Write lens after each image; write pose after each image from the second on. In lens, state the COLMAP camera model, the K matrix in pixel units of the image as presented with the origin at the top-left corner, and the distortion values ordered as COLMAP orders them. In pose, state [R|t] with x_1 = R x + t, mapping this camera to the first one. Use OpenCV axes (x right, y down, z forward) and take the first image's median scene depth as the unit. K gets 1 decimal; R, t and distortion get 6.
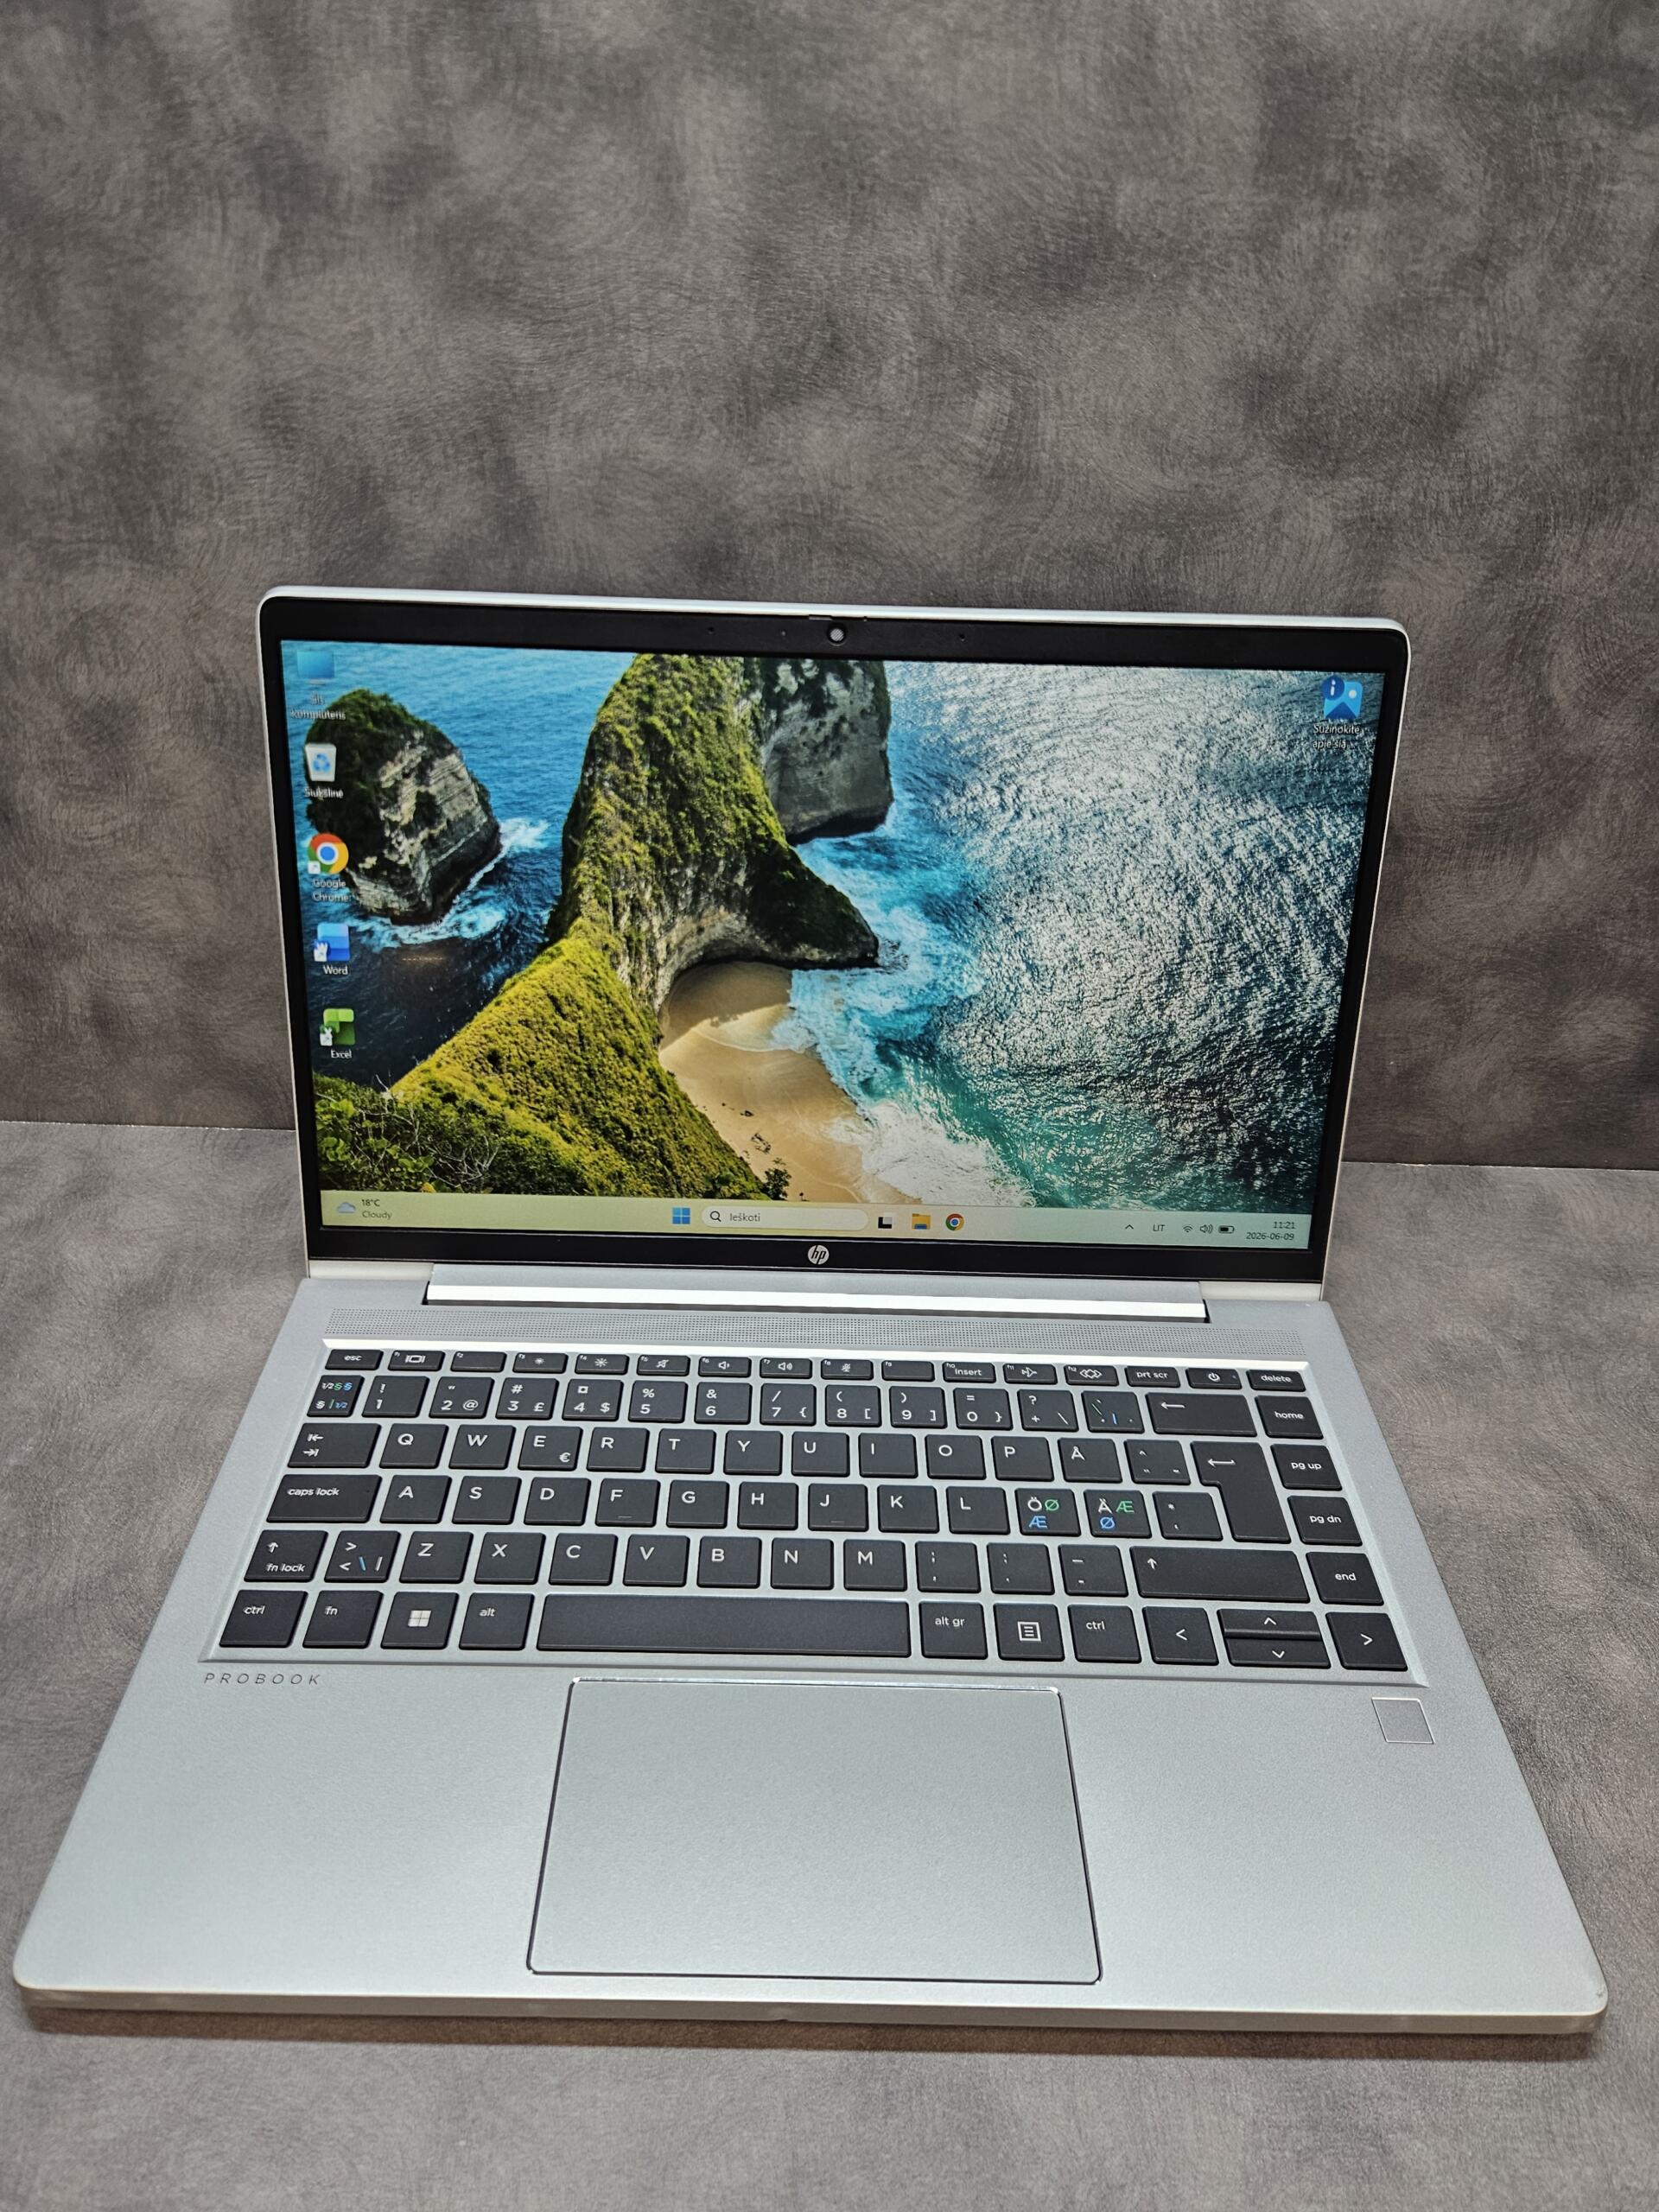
lens RADIAL K [[1554.7, 0, 815.4], [0, 1554.7, 1099.0], [0, 0, 1]] dist [0.028521, -0.044687]
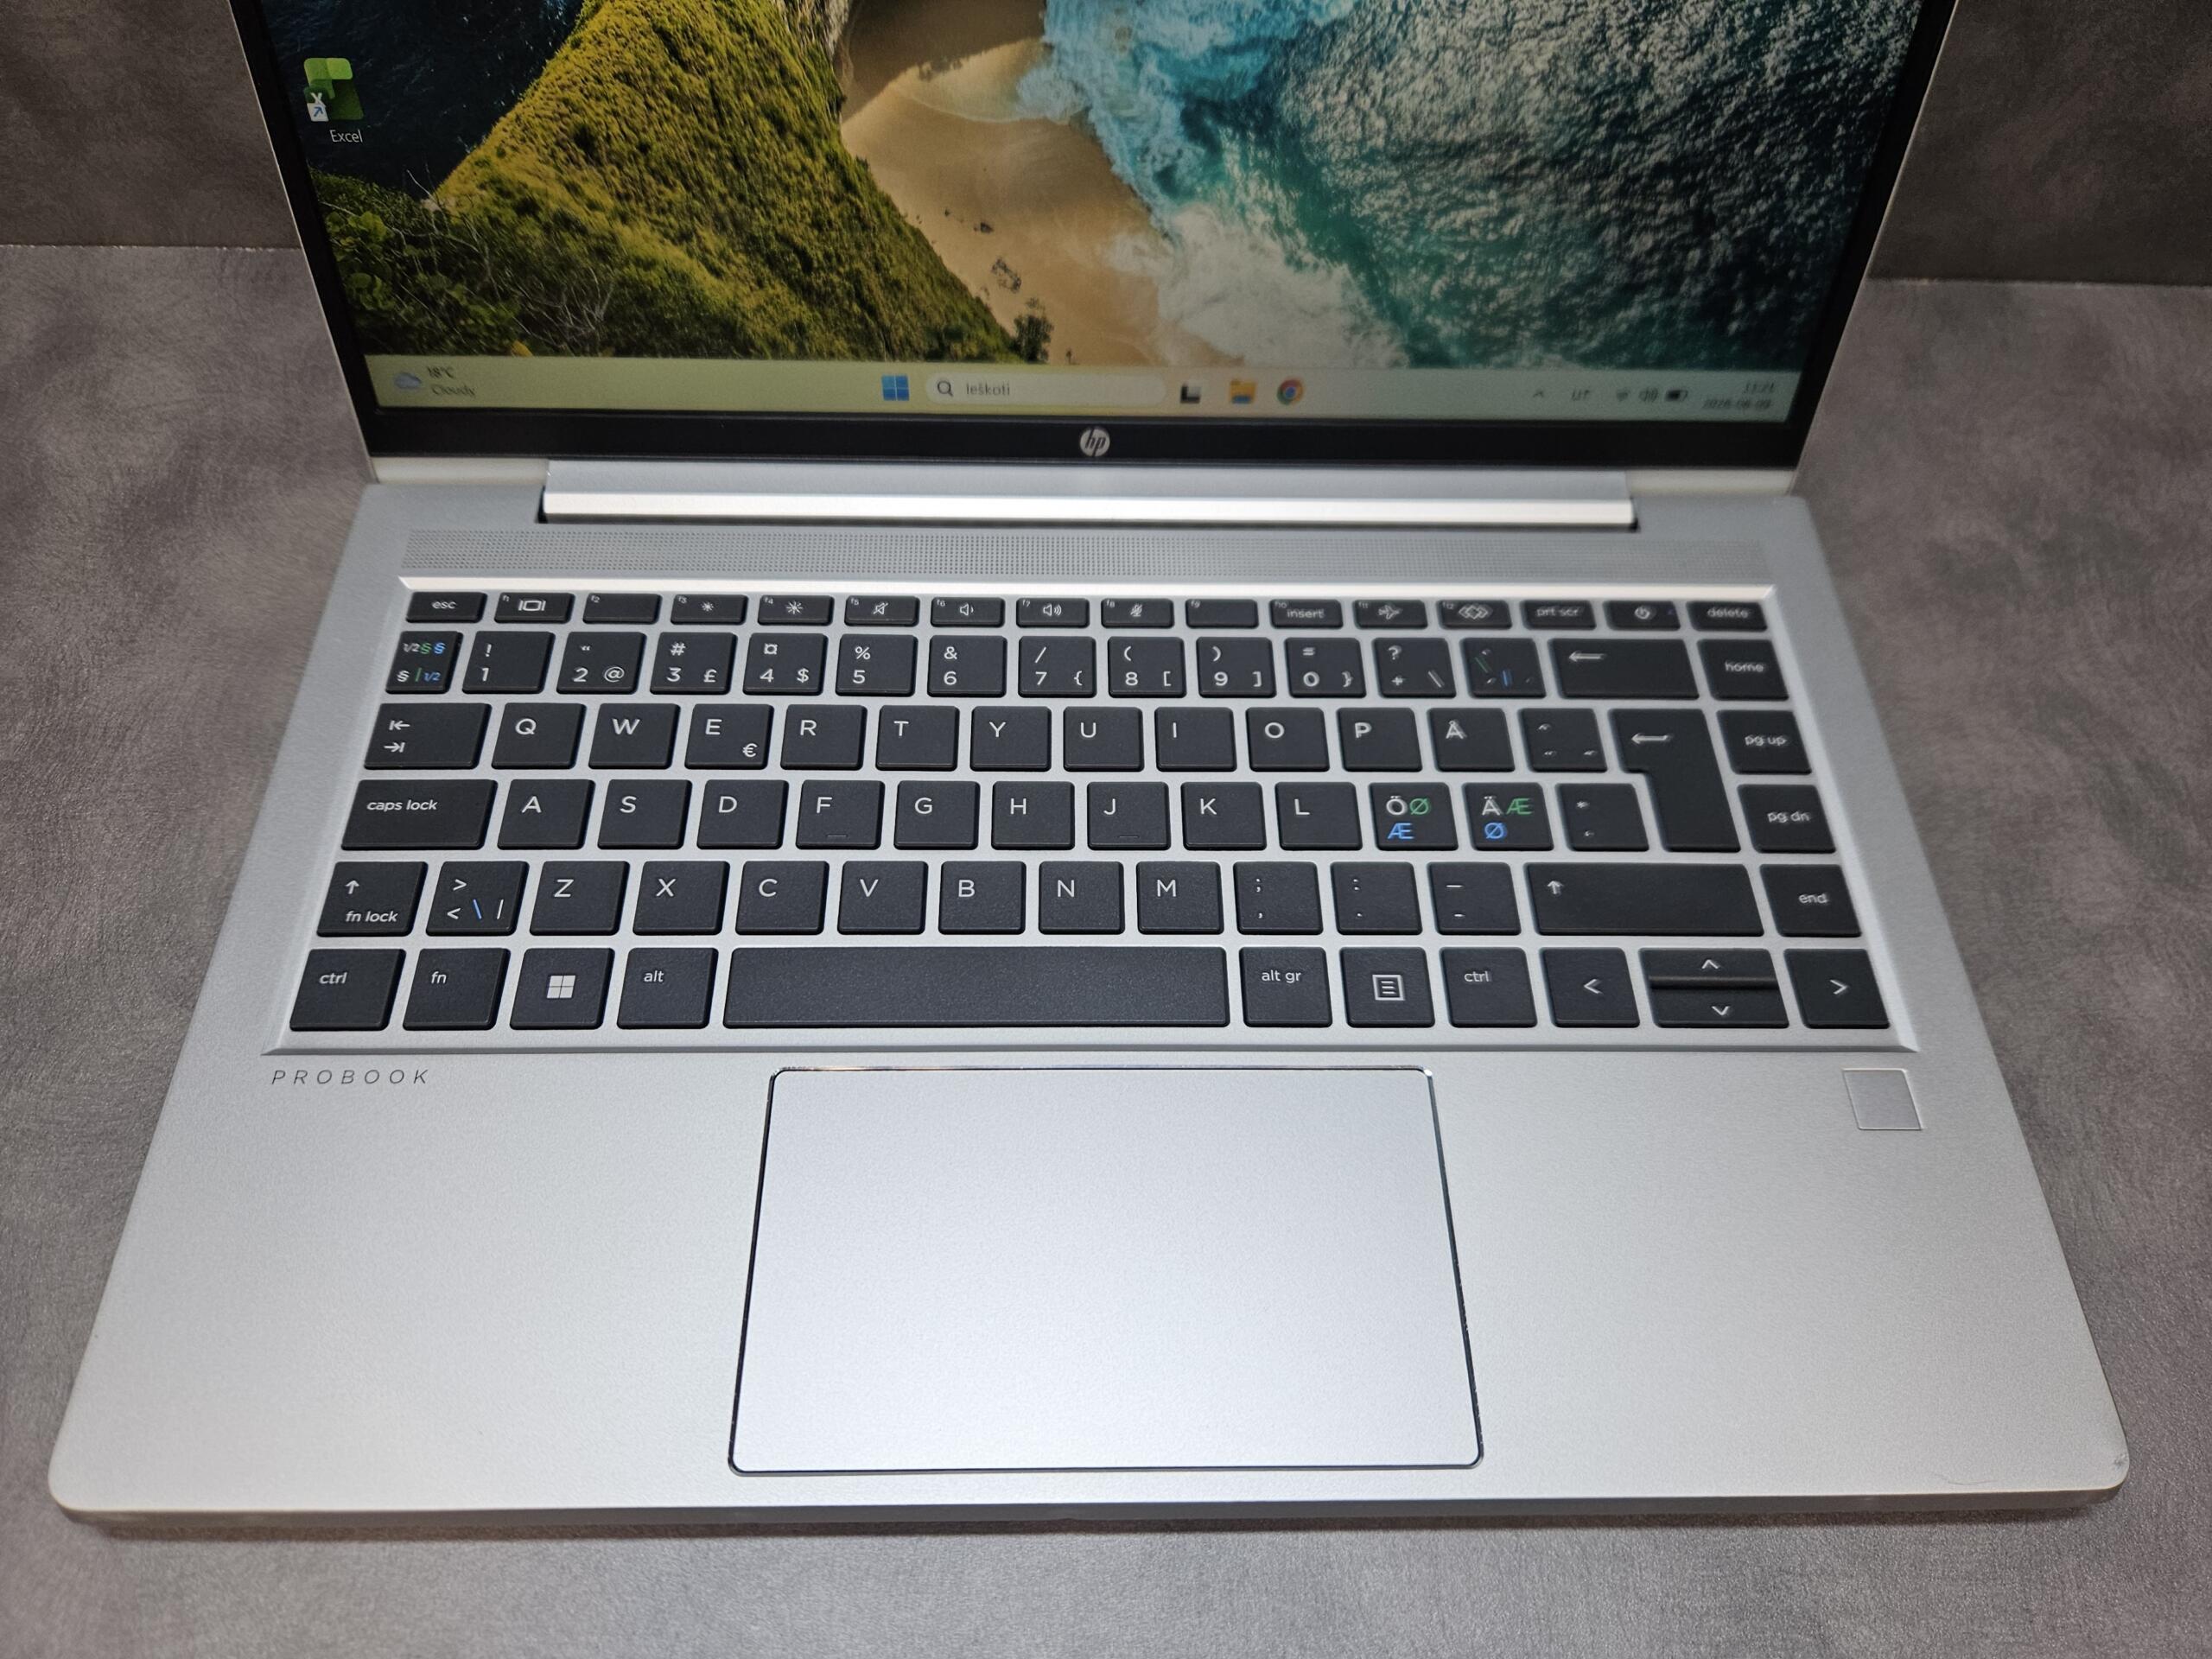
lens RADIAL K [[1554.7, 0, 1103.0], [0, 1554.7, 851.6], [0, 0, 1]] dist [0.028521, -0.044687]
pose [[0.999844, -0.015703, 0.008133, -0.003120], [0.011079, 0.914690, 0.404004, -0.015483], [-0.013784, -0.403851, 0.914721, 0.290886]]
